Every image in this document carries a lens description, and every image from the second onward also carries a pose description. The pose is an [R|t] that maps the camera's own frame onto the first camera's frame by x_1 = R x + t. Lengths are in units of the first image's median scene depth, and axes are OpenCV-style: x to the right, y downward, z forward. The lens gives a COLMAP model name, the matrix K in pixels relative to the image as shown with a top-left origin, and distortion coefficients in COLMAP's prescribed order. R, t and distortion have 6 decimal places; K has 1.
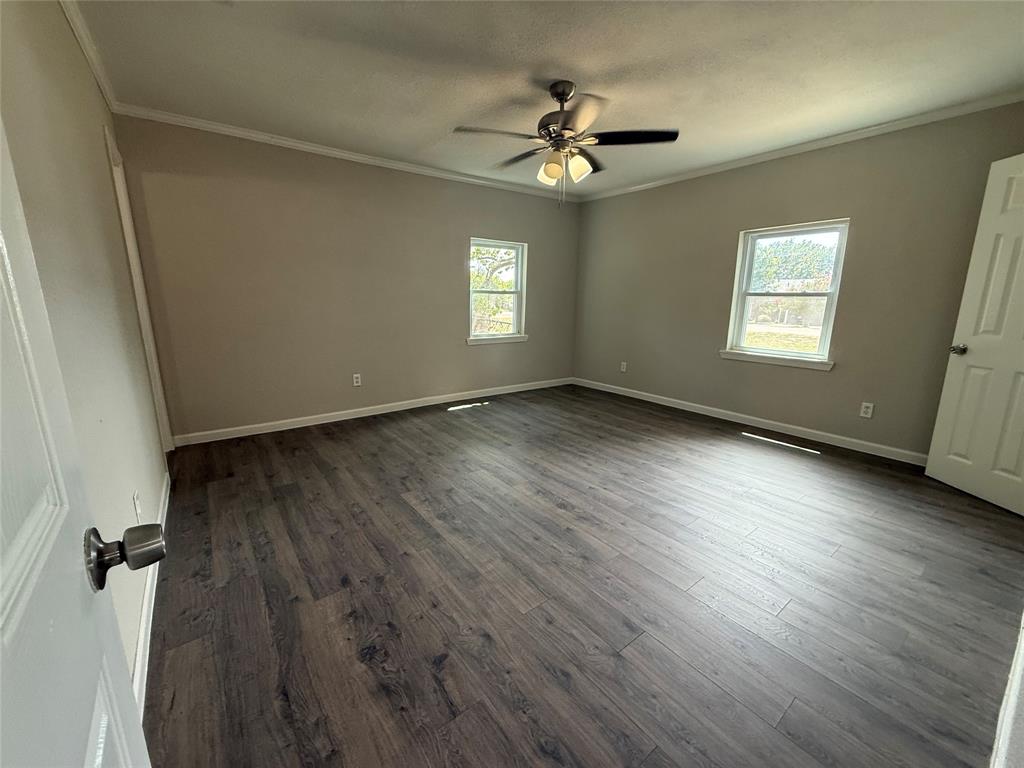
lens RADIAL K [[407.7, 0, 512.0], [0, 407.7, 384.0], [0, 0, 1]] dist [-0.000184, 0.000135]
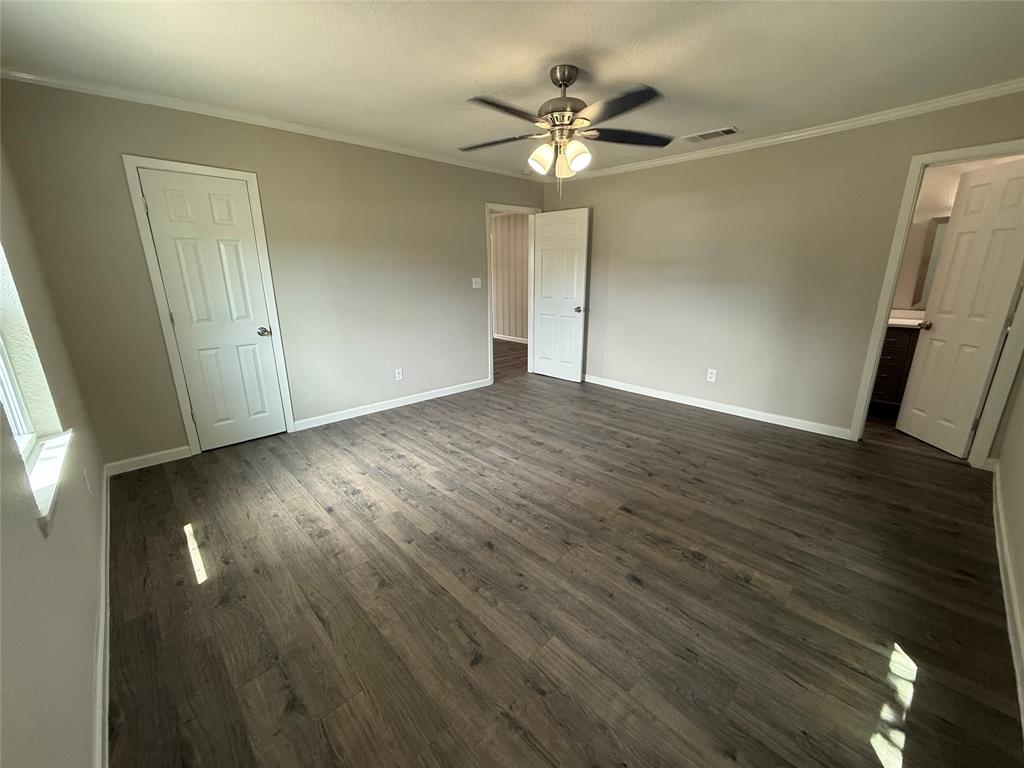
lens RADIAL K [[407.7, 0, 512.0], [0, 407.7, 384.0], [0, 0, 1]] dist [-0.000184, 0.000135]
pose [[-0.993831, 0.030027, -0.106765, 0.265944], [-0.022785, 0.886840, 0.461515, -0.383224], [0.108542, 0.461101, -0.880684, 1.568213]]
